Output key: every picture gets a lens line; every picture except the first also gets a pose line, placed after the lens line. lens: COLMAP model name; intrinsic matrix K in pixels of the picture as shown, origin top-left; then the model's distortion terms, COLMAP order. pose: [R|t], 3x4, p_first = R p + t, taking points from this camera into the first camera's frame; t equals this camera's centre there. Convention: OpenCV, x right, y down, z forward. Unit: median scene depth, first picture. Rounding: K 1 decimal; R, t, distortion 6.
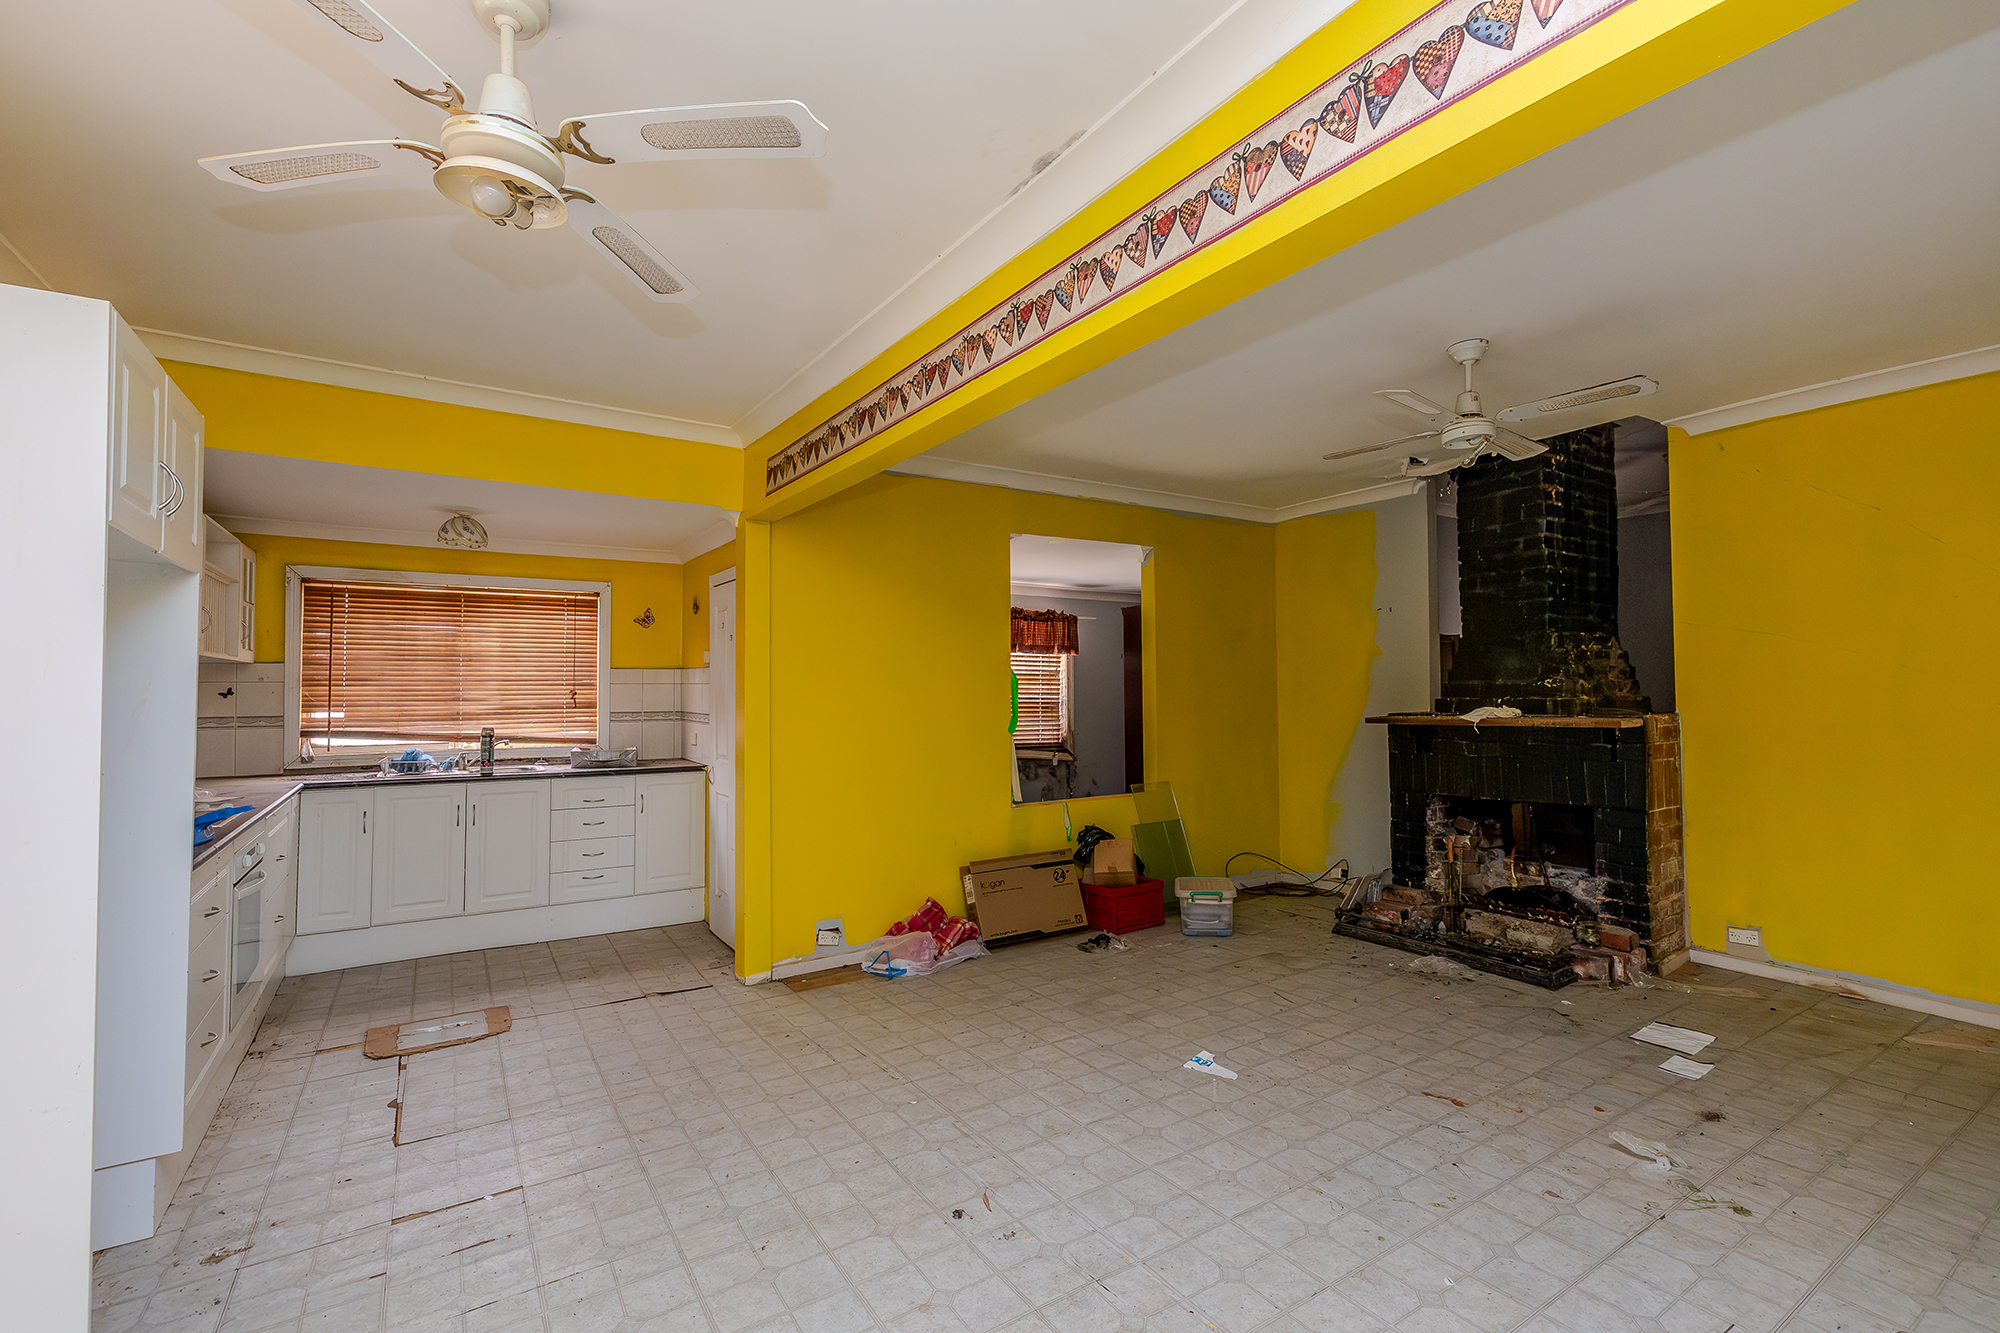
lens RADIAL K [[867.9, 0, 1002.8], [0, 867.9, 662.6], [0, 0, 1]] dist [0.000776, 0.000727]
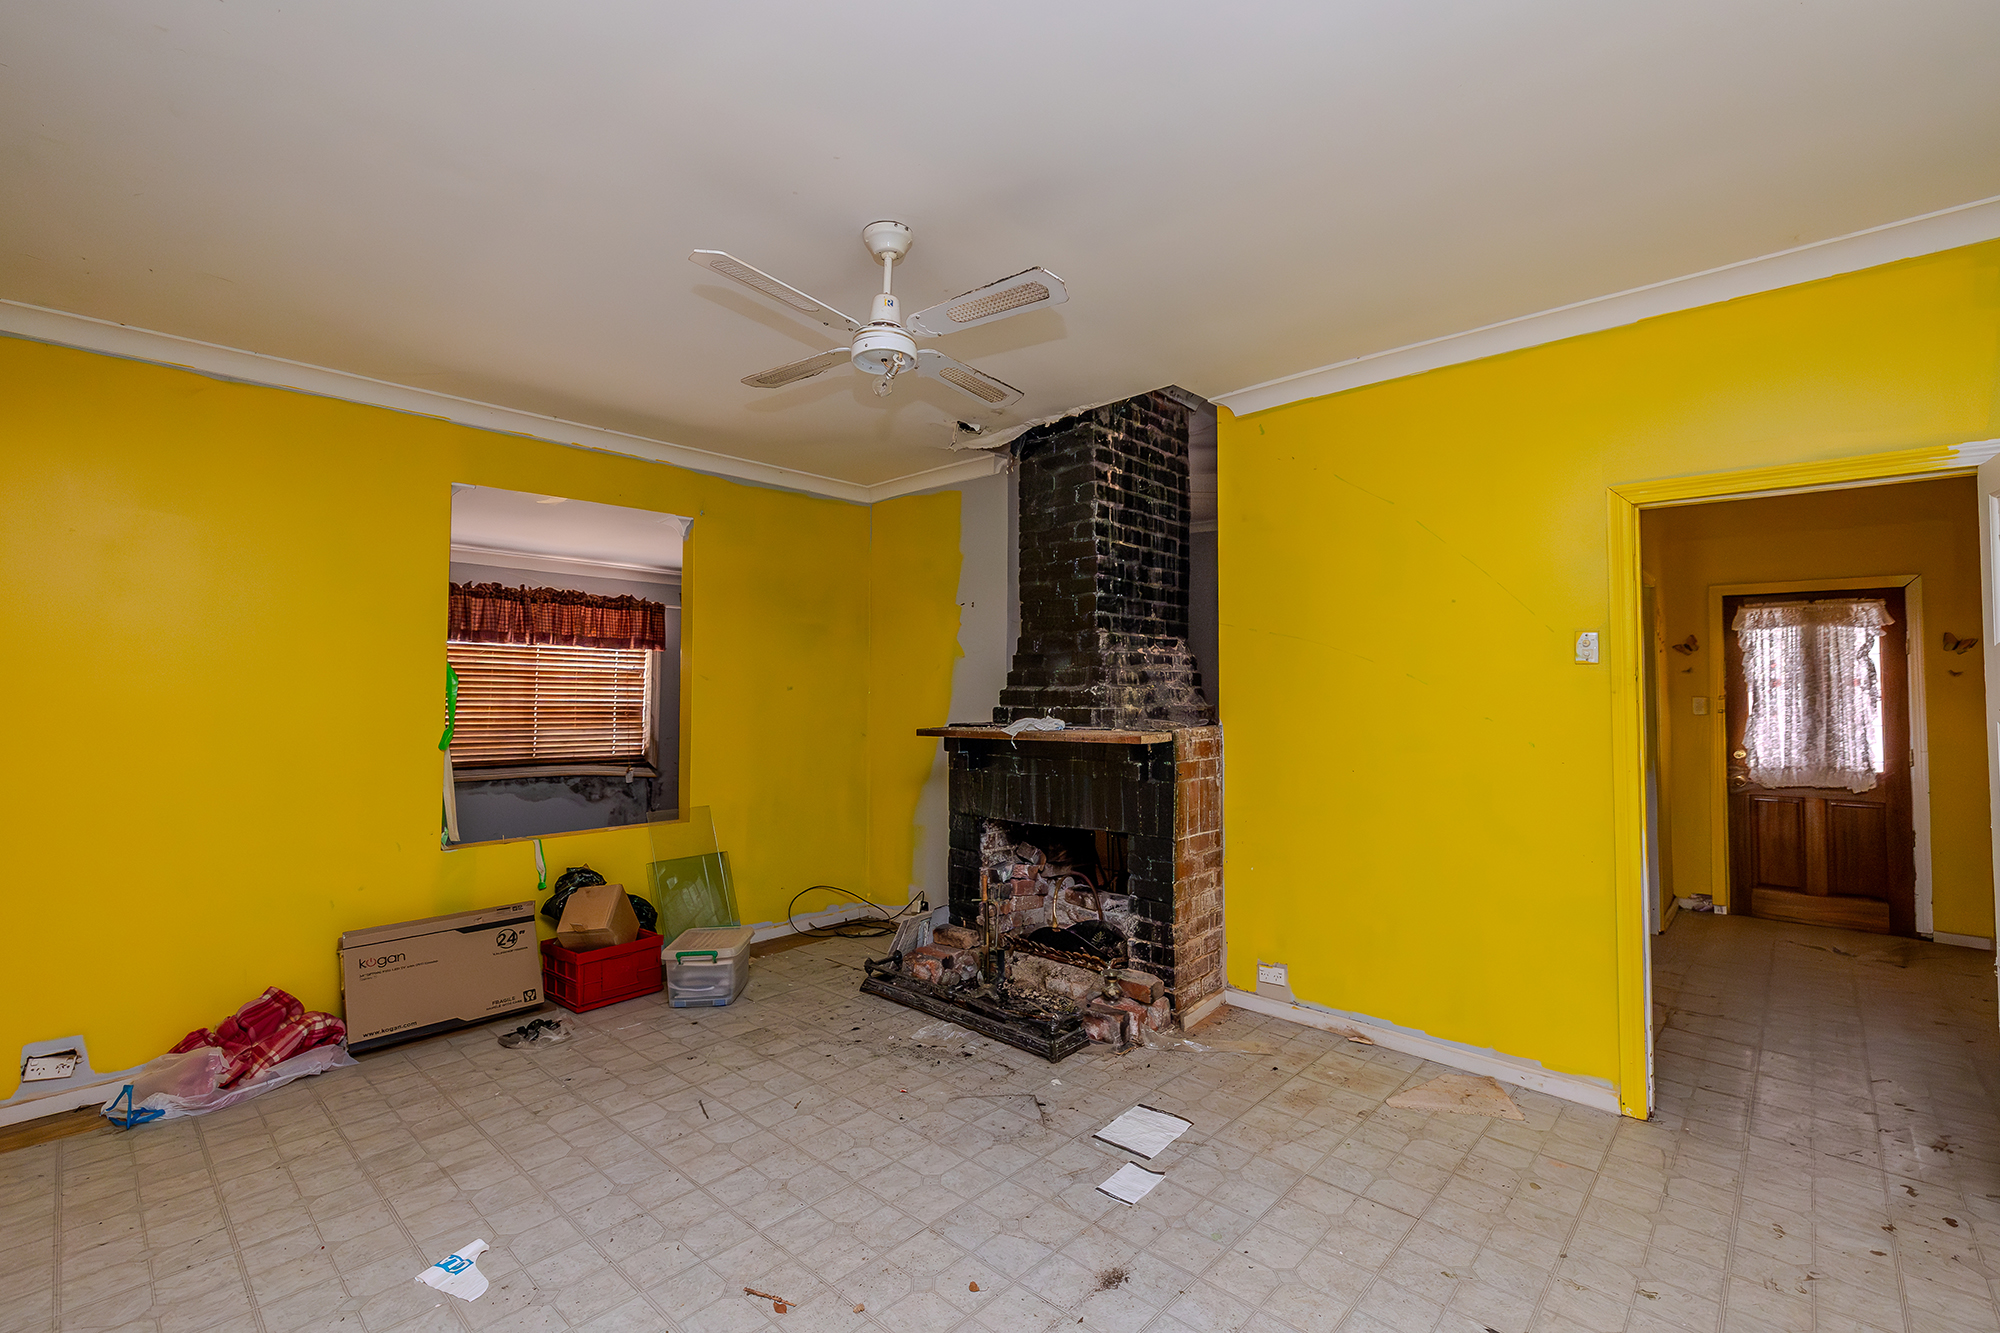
lens RADIAL K [[862.2, 0, 995.5], [0, 862.2, 662.1], [0, 0, 1]] dist [-0.000647, 0.000154]
pose [[0.968404, 0.019042, 0.248658, 0.311987], [-0.018082, 0.999818, -0.006147, 0.002252], [-0.248729, 0.001457, 0.968572, 0.185863]]
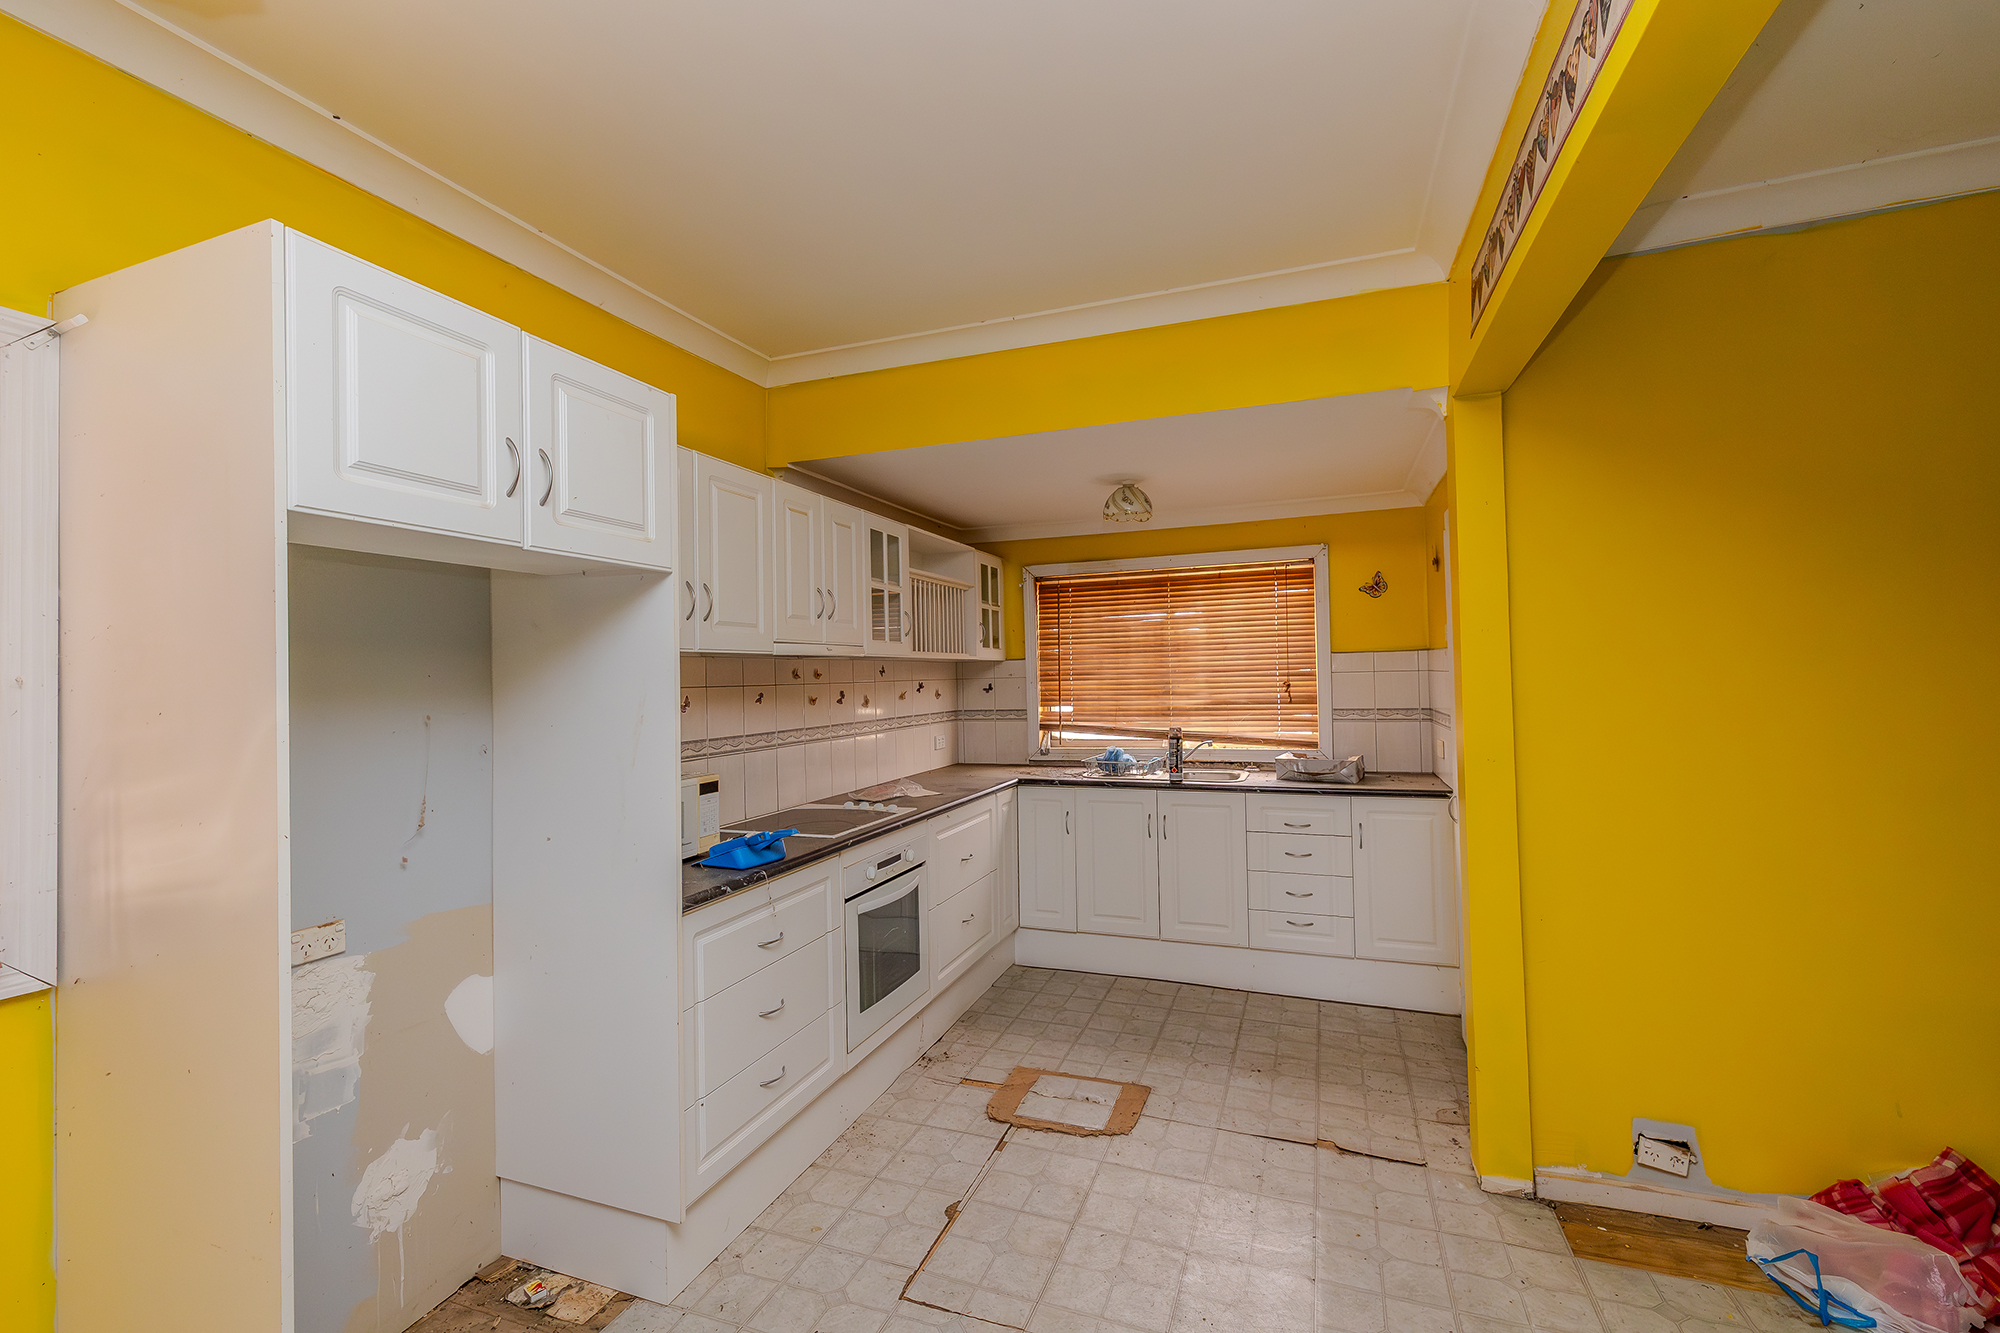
lens RADIAL K [[839.5, 0, 1000.0], [0, 839.5, 666.5], [0, 0, 1]] dist [-0.001487, 0.000209]
pose [[0.589688, -0.019737, -0.807390, -0.021180], [0.045101, 0.998946, 0.008521, -0.001238], [0.806371, -0.041439, 0.589957, 0.376134]]
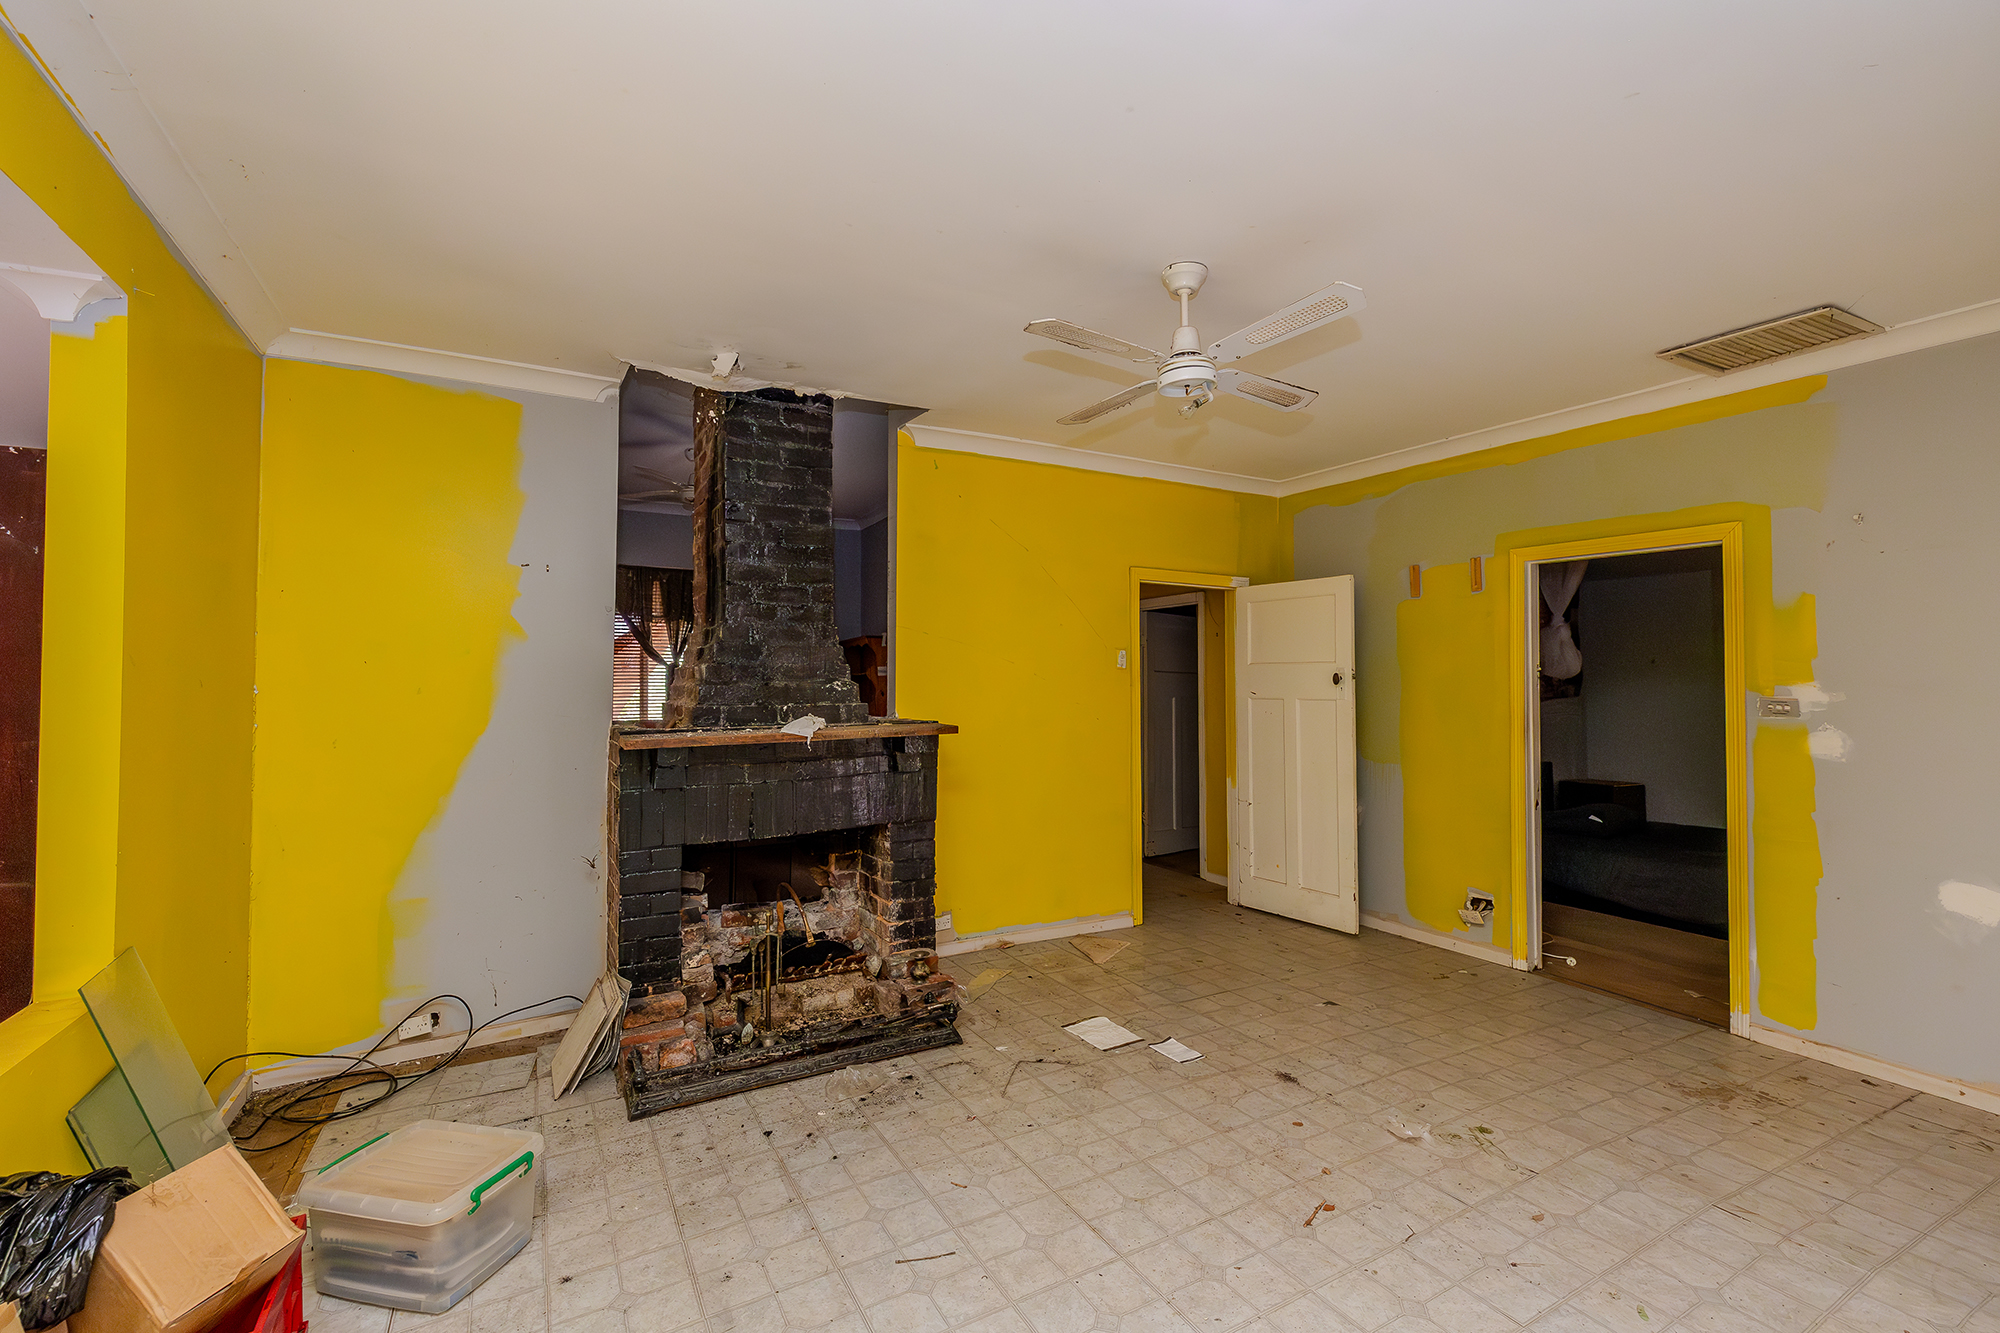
lens RADIAL K [[851.6, 0, 1000.0], [0, 851.6, 666.5], [0, 0, 1]] dist [0.001153, 0.000228]
pose [[0.066691, 0.031319, 0.997282, -0.182614], [-0.028219, 0.999167, -0.029491, 0.024024], [-0.997375, -0.026175, 0.067519, 0.772852]]
